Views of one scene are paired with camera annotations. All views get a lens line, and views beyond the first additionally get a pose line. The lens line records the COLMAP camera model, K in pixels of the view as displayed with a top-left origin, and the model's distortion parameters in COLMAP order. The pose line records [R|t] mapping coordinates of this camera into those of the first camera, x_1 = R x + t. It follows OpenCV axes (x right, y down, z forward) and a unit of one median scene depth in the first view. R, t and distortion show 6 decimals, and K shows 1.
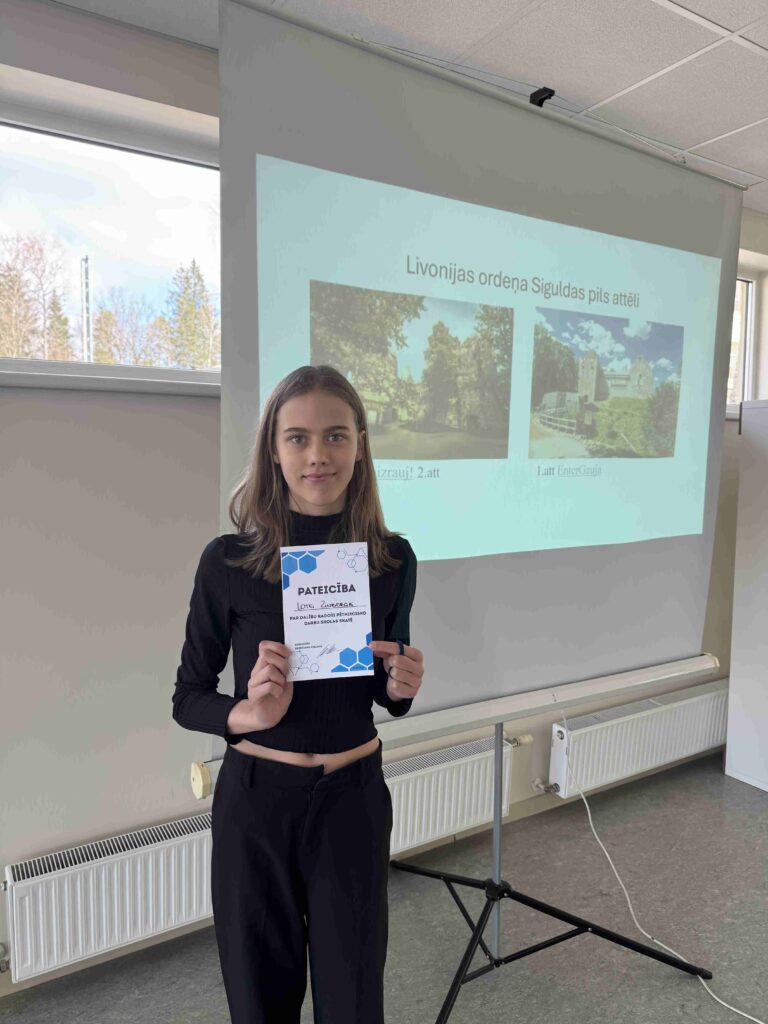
lens RADIAL K [[718.9, 0, 371.8], [0, 718.9, 515.0], [0, 0, 1]] dist [-0.002285, -0.001968]
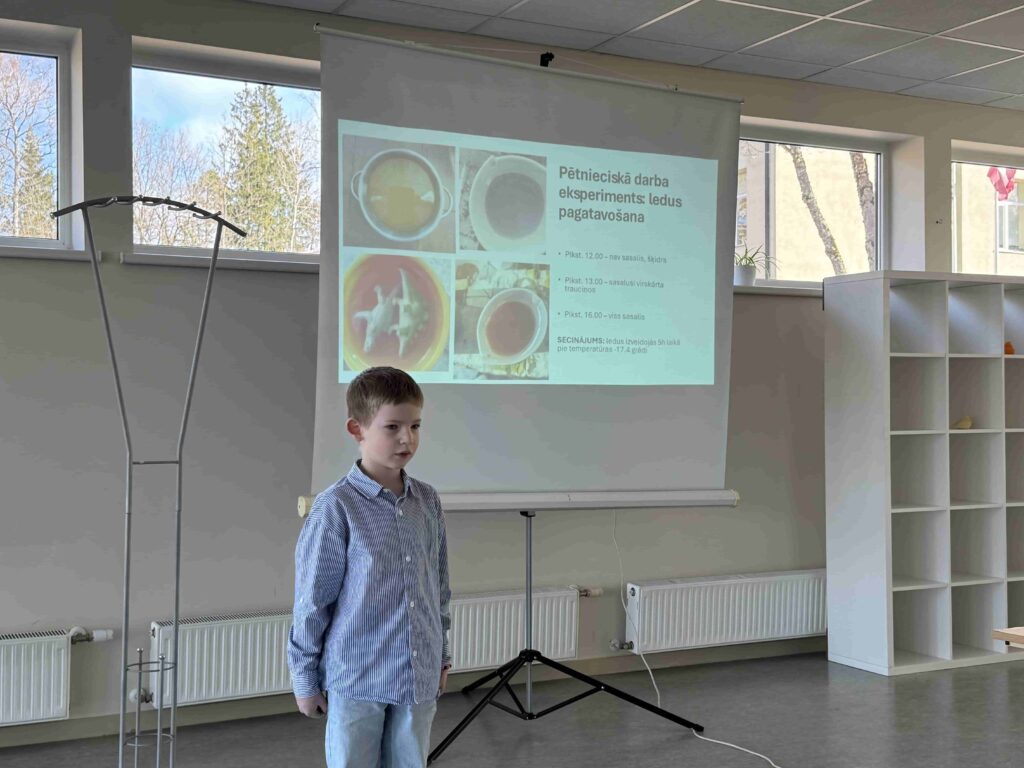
lens RADIAL K [[1283.0, 0, 512.5], [0, 1283.0, 392.2], [0, 0, 1]] dist [0.160521, -0.340193]
pose [[0.998729, -0.006608, -0.049965, 0.182396], [0.001862, 0.995528, -0.094450, 0.192043], [0.050366, 0.094237, 0.994275, -0.912311]]
